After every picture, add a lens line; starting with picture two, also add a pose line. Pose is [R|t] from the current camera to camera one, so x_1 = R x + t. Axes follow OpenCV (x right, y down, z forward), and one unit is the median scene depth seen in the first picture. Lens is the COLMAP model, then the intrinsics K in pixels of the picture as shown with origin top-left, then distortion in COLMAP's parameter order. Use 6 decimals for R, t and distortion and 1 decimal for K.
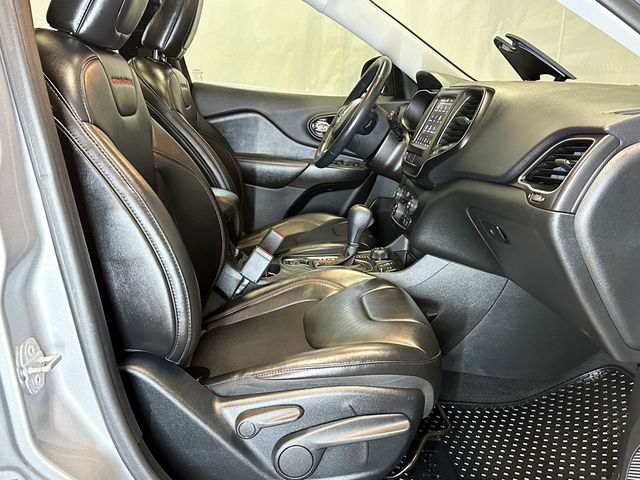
lens RADIAL K [[652.5, 0, 320.7], [0, 652.5, 238.2], [0, 0, 1]] dist [0.132842, 0.000000]
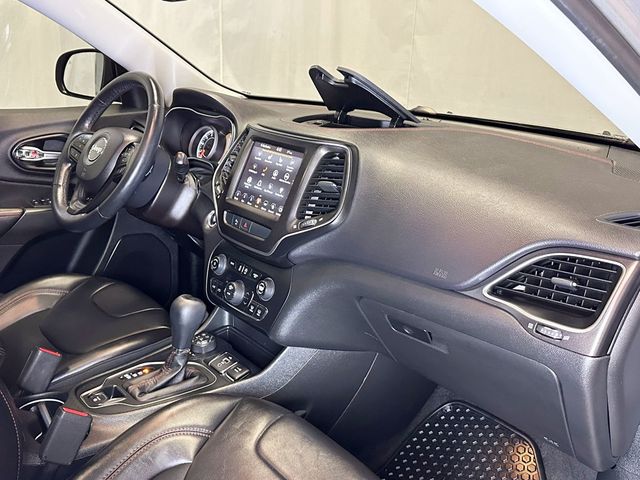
lens RADIAL K [[652.5, 0, 319.6], [0, 652.5, 242.4], [0, 0, 1]] dist [0.132842, 0.000000]
pose [[0.829913, -0.184753, 0.526412, -0.141352], [0.125125, 0.981176, 0.147095, -0.145584], [-0.543679, -0.056208, 0.837409, 0.211097]]
